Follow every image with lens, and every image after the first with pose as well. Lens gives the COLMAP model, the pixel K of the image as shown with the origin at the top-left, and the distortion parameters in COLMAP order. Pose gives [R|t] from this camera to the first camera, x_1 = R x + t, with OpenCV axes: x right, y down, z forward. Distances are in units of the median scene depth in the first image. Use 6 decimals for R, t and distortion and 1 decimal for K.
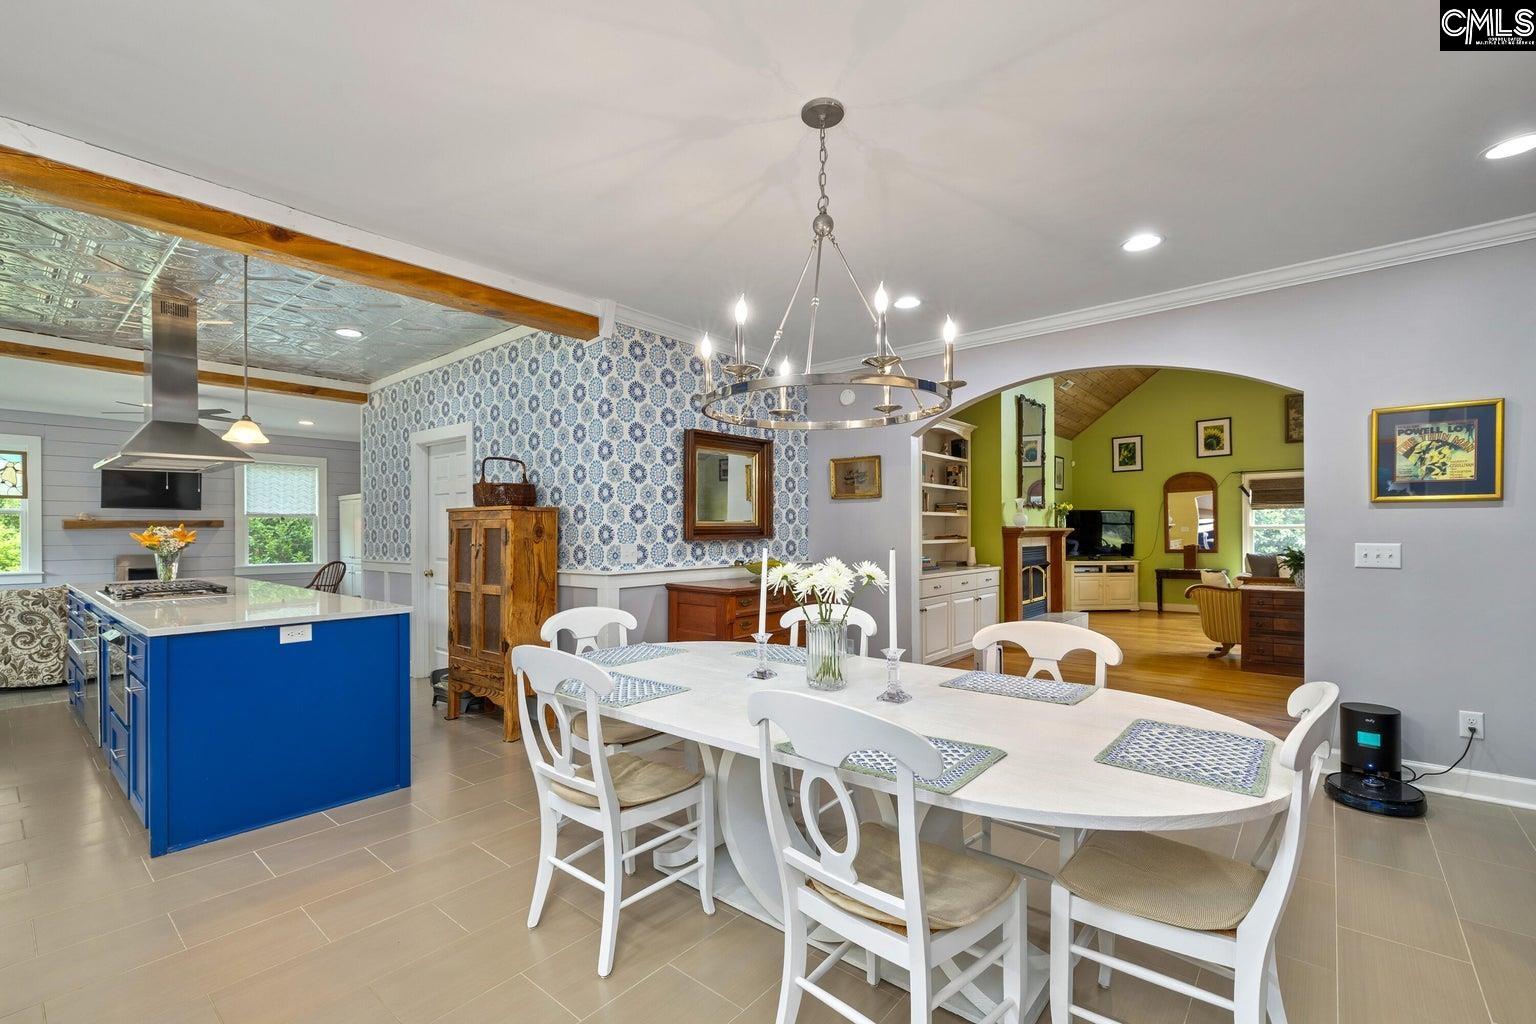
lens RADIAL K [[667.9, 0, 770.4], [0, 667.9, 528.5], [0, 0, 1]] dist [-0.013674, -0.000052]
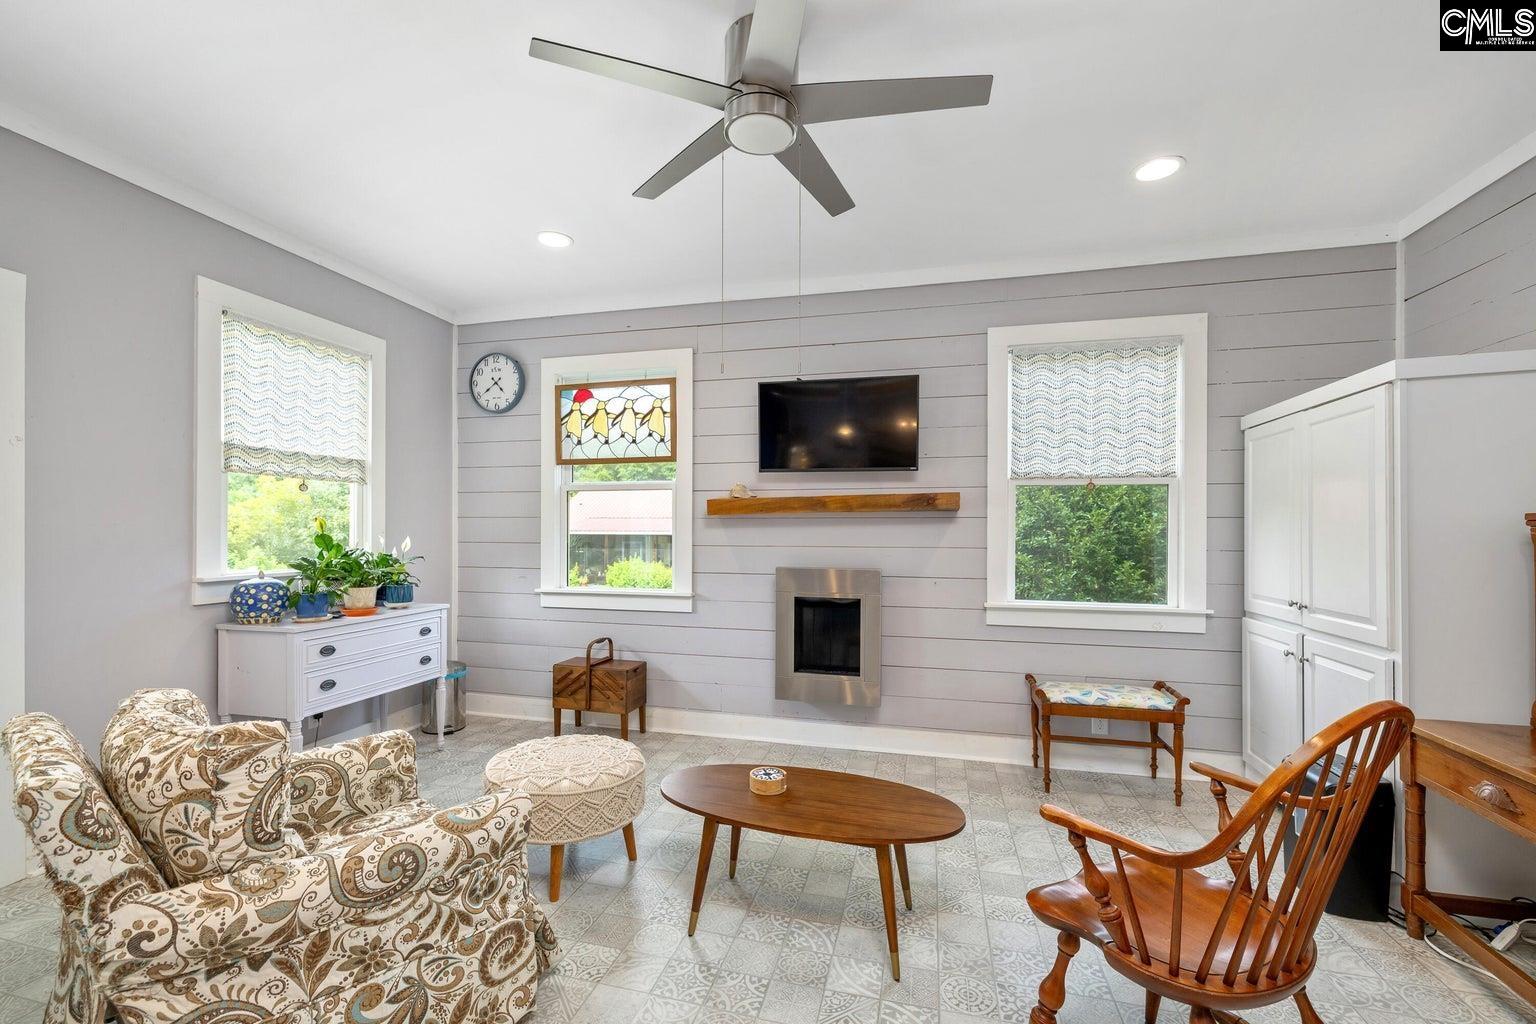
lens RADIAL K [[667.9, 0, 763.9], [0, 667.9, 522.3], [0, 0, 1]] dist [-0.013674, -0.000052]
pose [[0.444406, -0.000055, -0.895826, -0.568972], [0.001413, 0.999999, 0.000639, 0.006416], [0.895825, -0.001549, 0.444405, 0.788084]]
